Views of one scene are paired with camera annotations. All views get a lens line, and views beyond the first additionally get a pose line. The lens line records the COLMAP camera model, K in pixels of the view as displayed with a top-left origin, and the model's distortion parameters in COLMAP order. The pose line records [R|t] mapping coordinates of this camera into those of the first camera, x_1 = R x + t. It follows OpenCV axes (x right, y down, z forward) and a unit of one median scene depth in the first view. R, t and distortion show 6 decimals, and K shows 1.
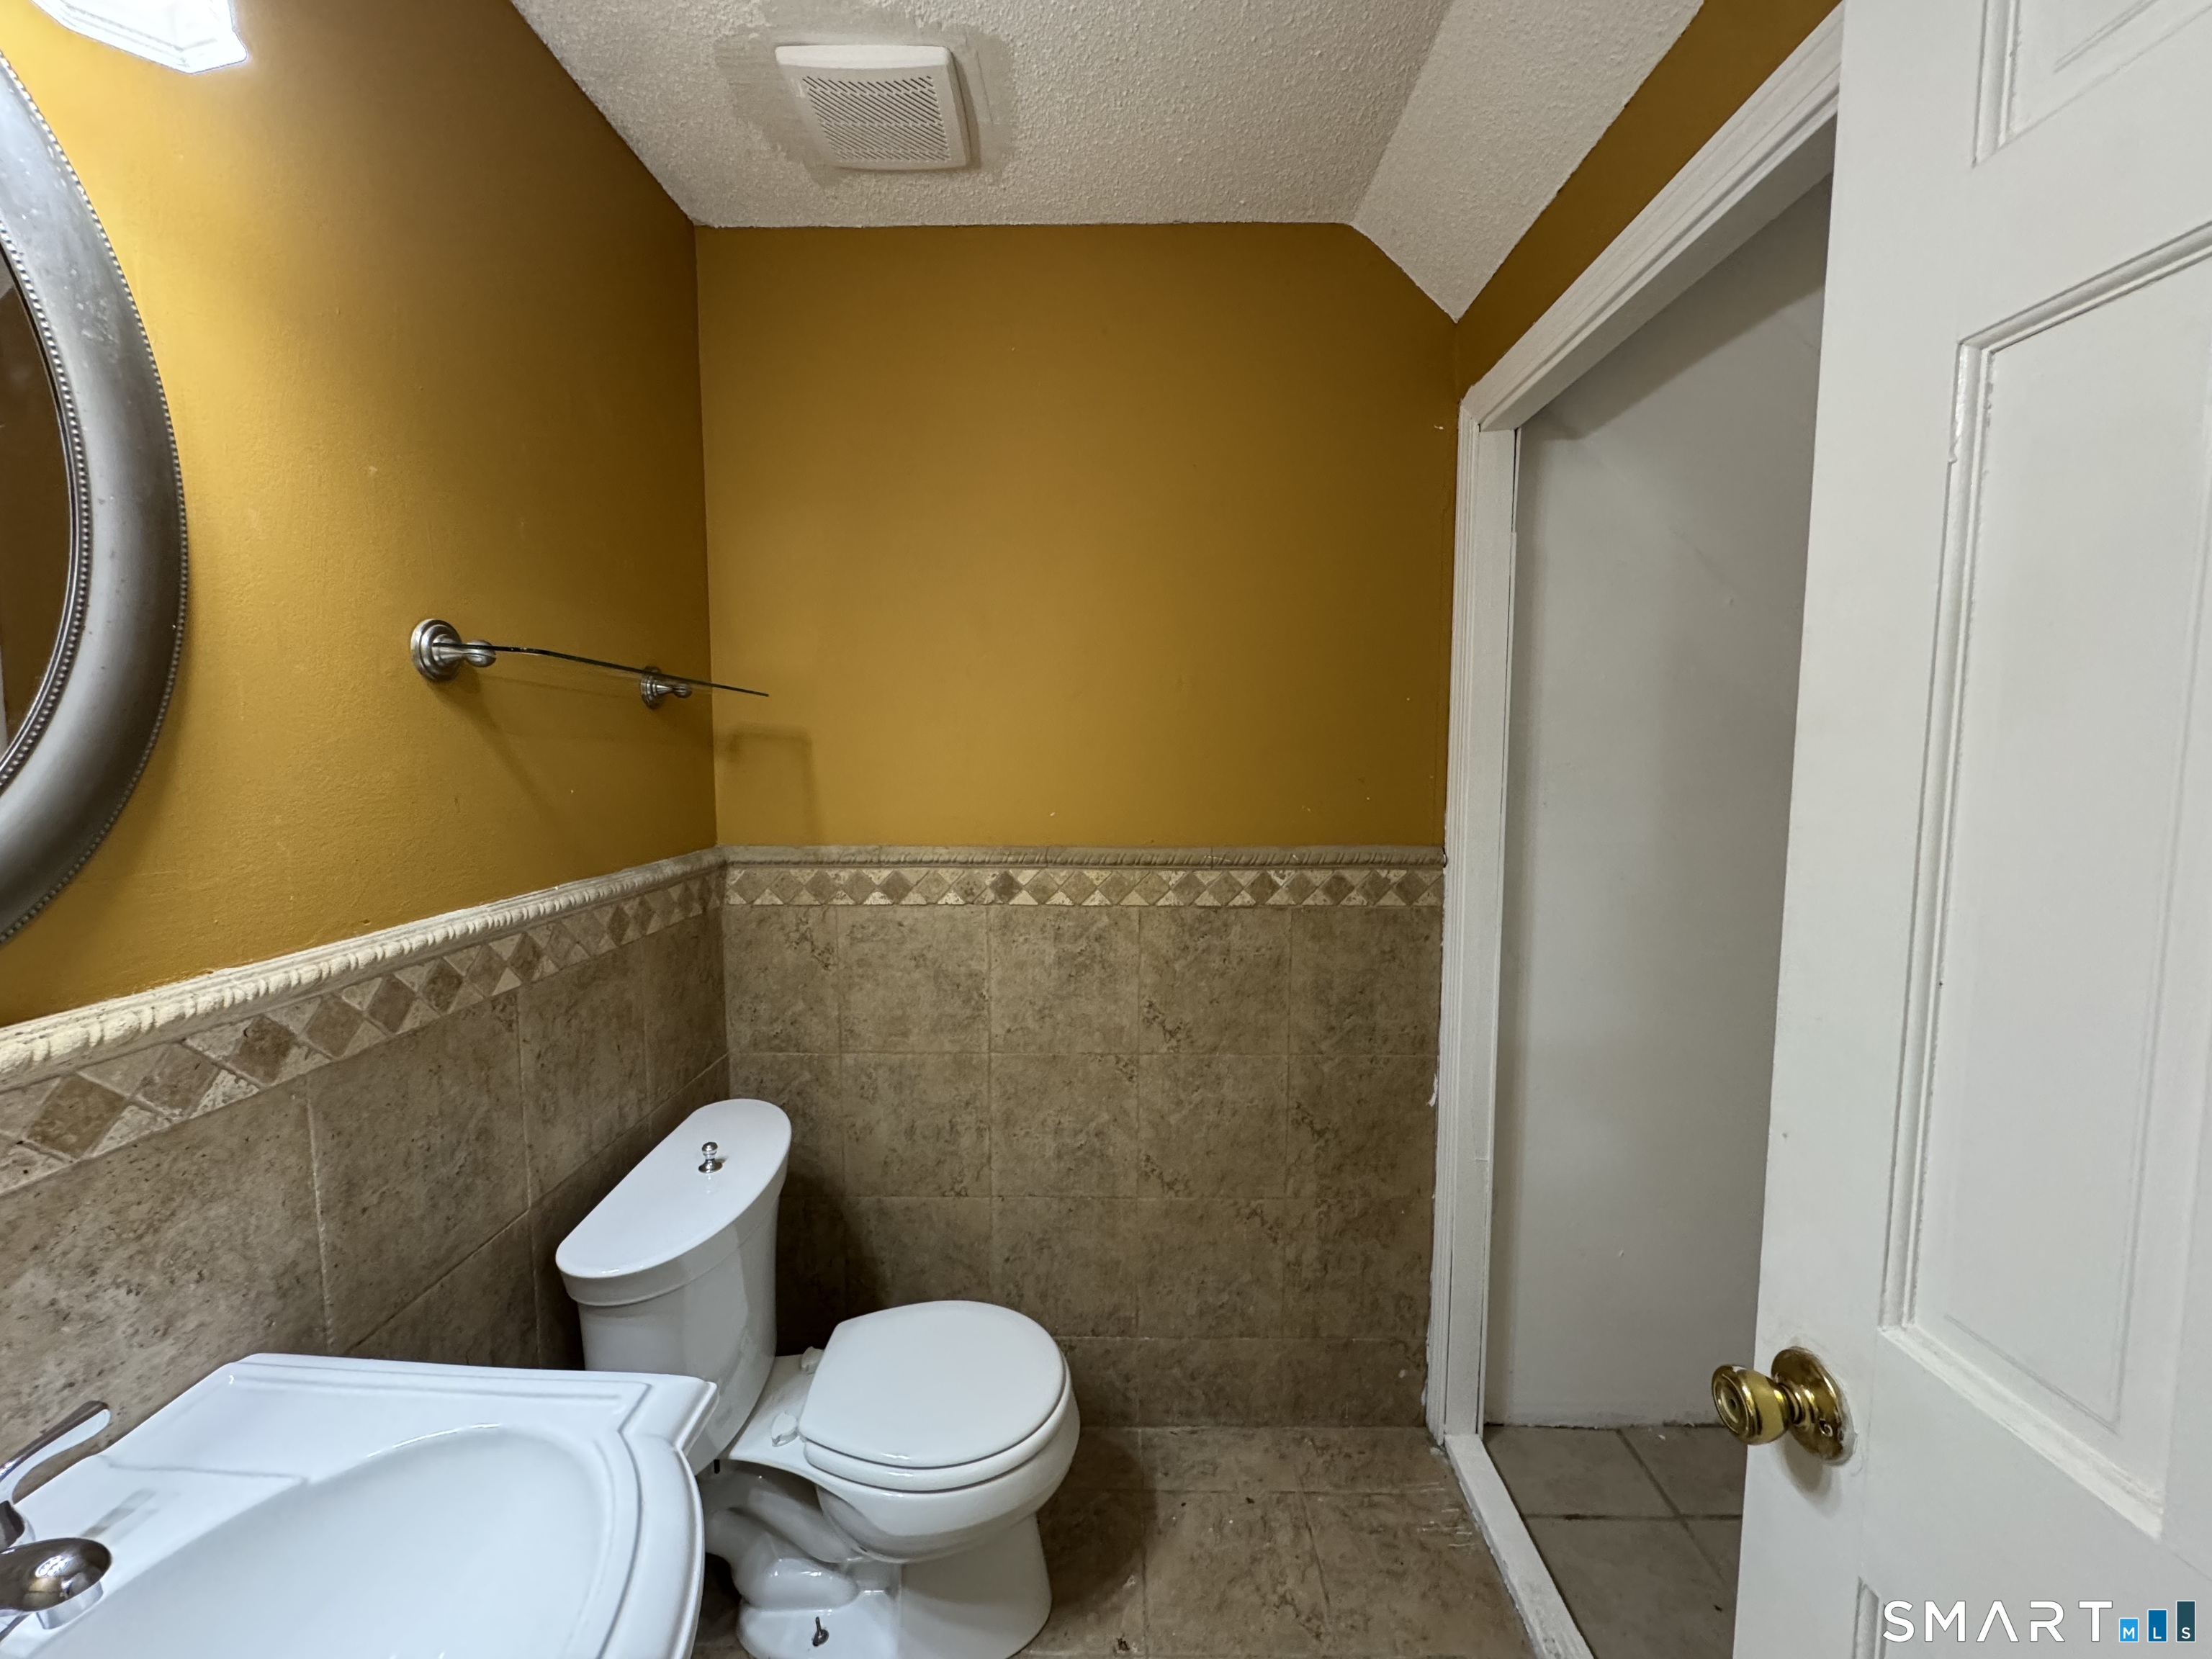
lens RADIAL K [[882.4, 0, 1103.0], [0, 882.4, 826.0], [0, 0, 1]] dist [-0.002719, 0.000281]
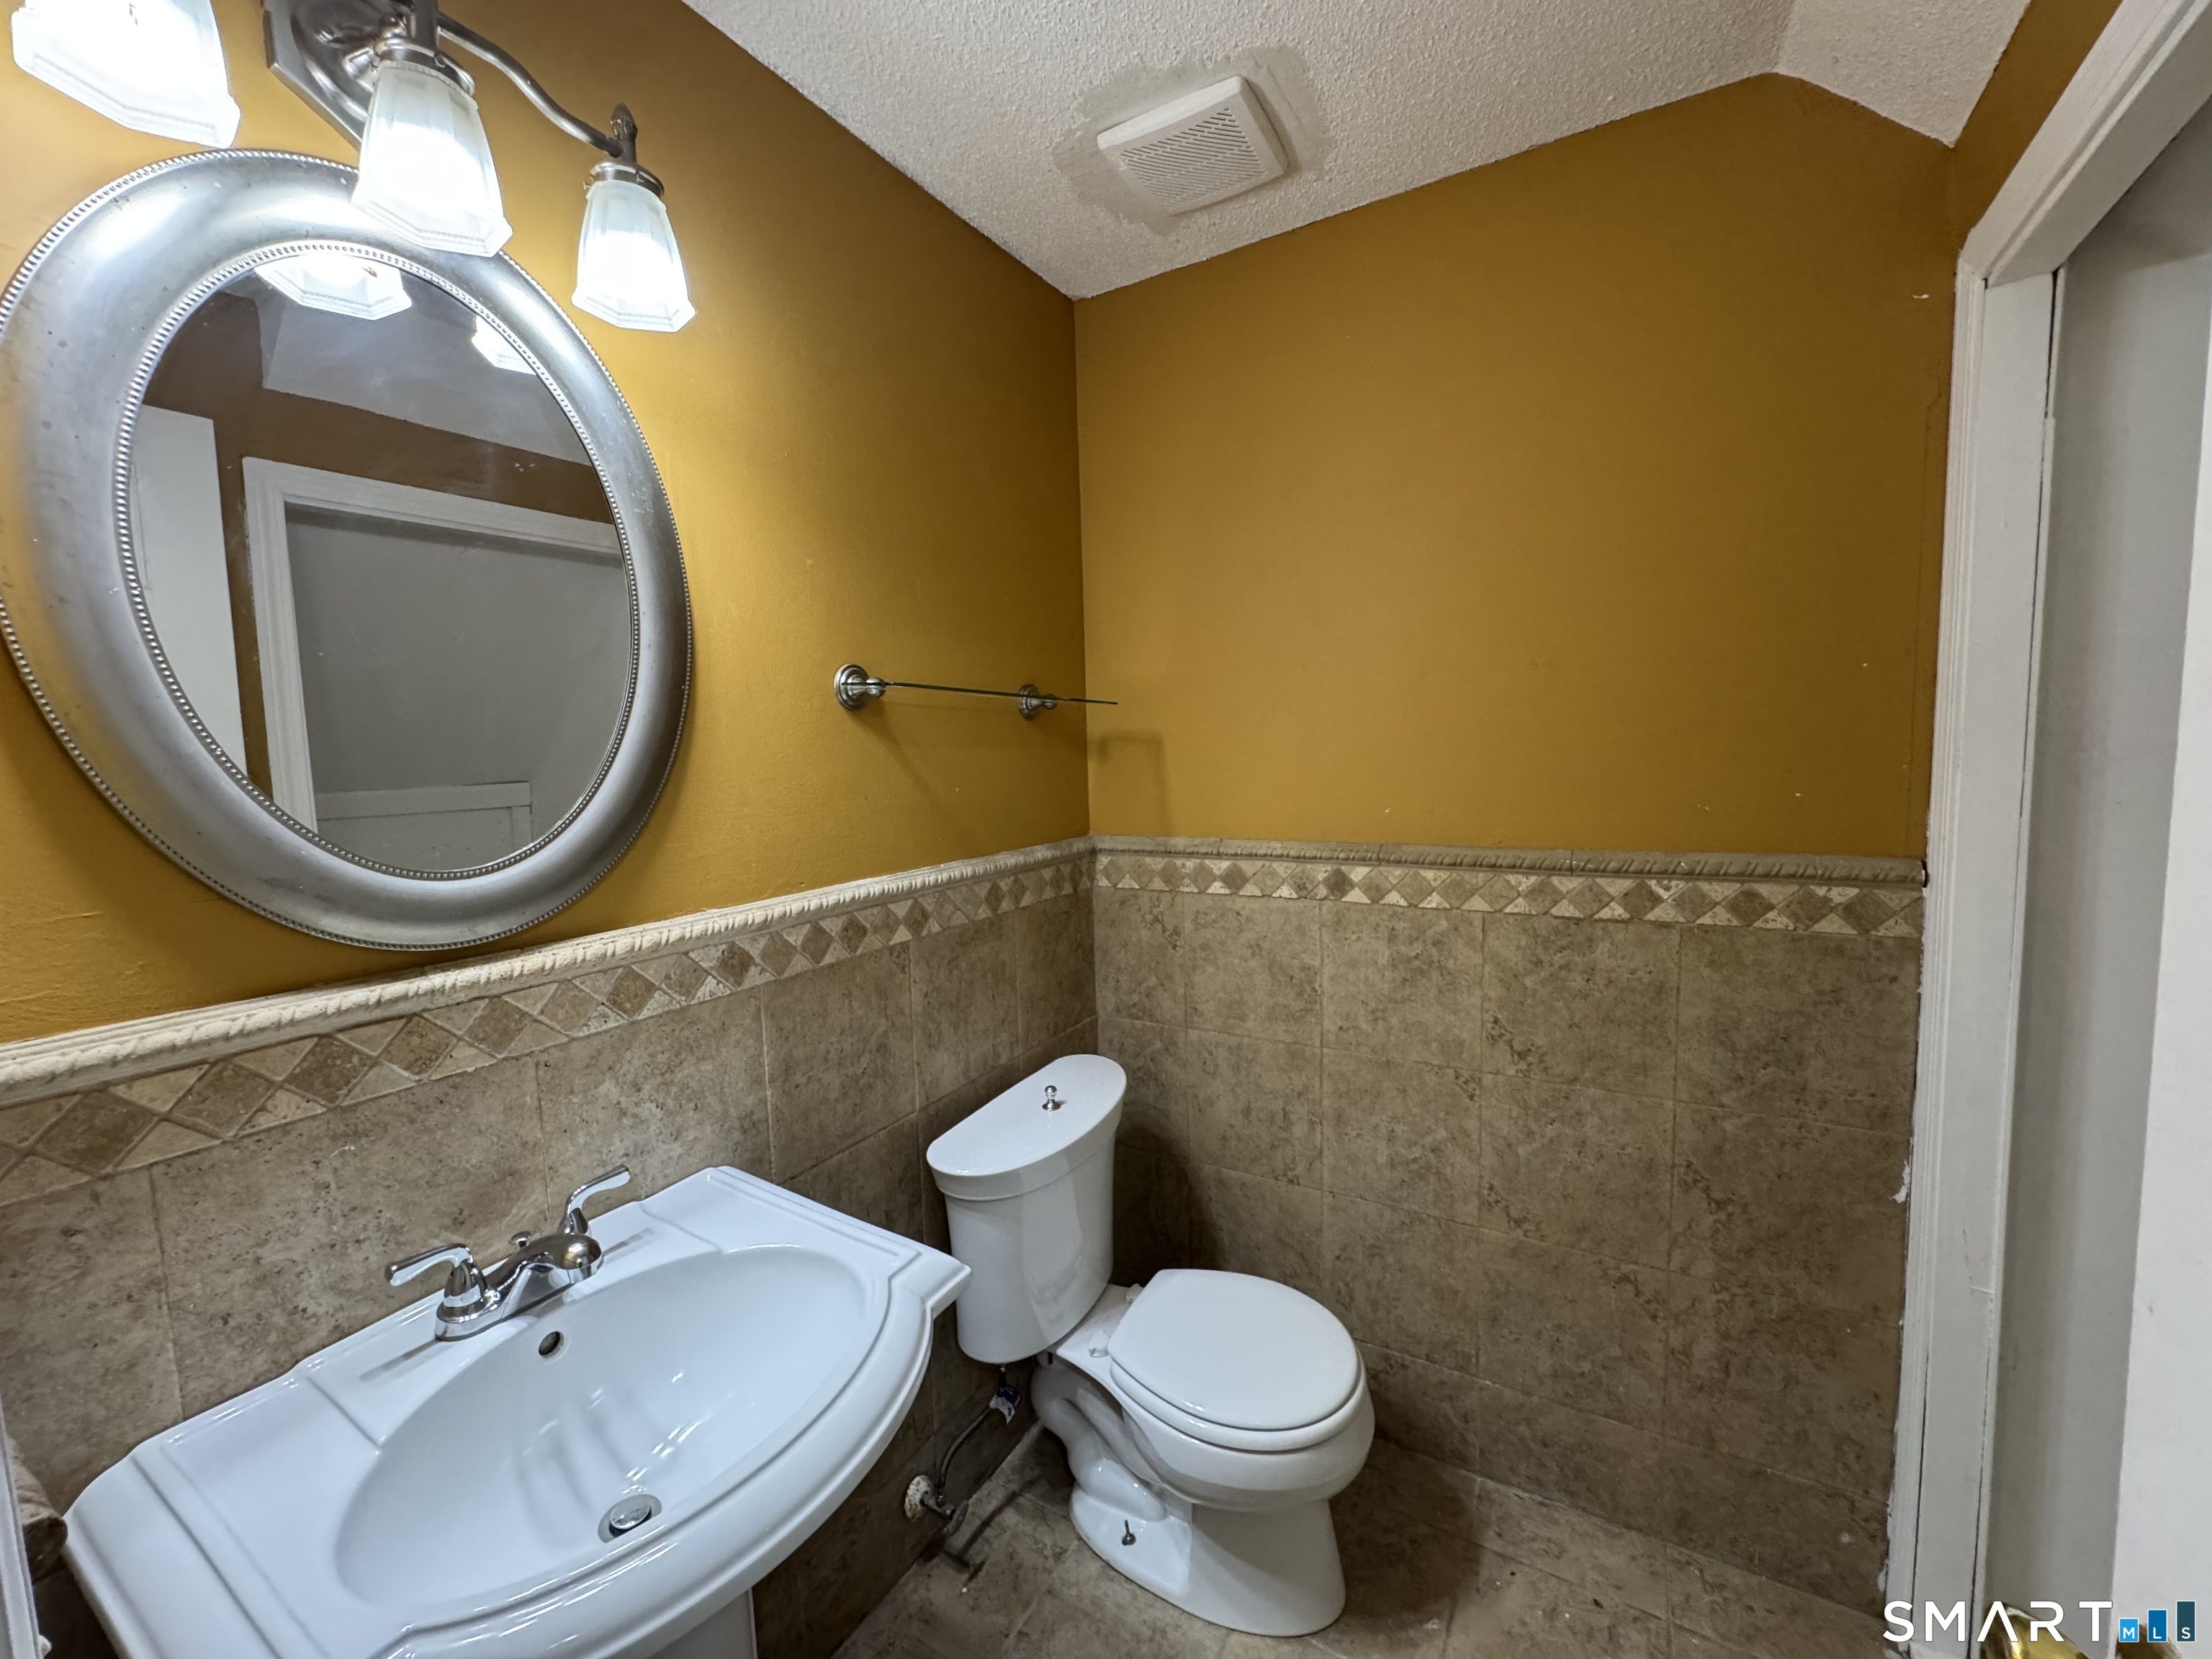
lens RADIAL K [[882.4, 0, 1106.2], [0, 882.4, 826.3], [0, 0, 1]] dist [-0.002719, 0.000281]
pose [[0.865778, 0.019050, -0.500066, 0.170043], [-0.014022, 0.999806, 0.013811, -0.005641], [0.500233, -0.004945, 0.865877, 0.010642]]
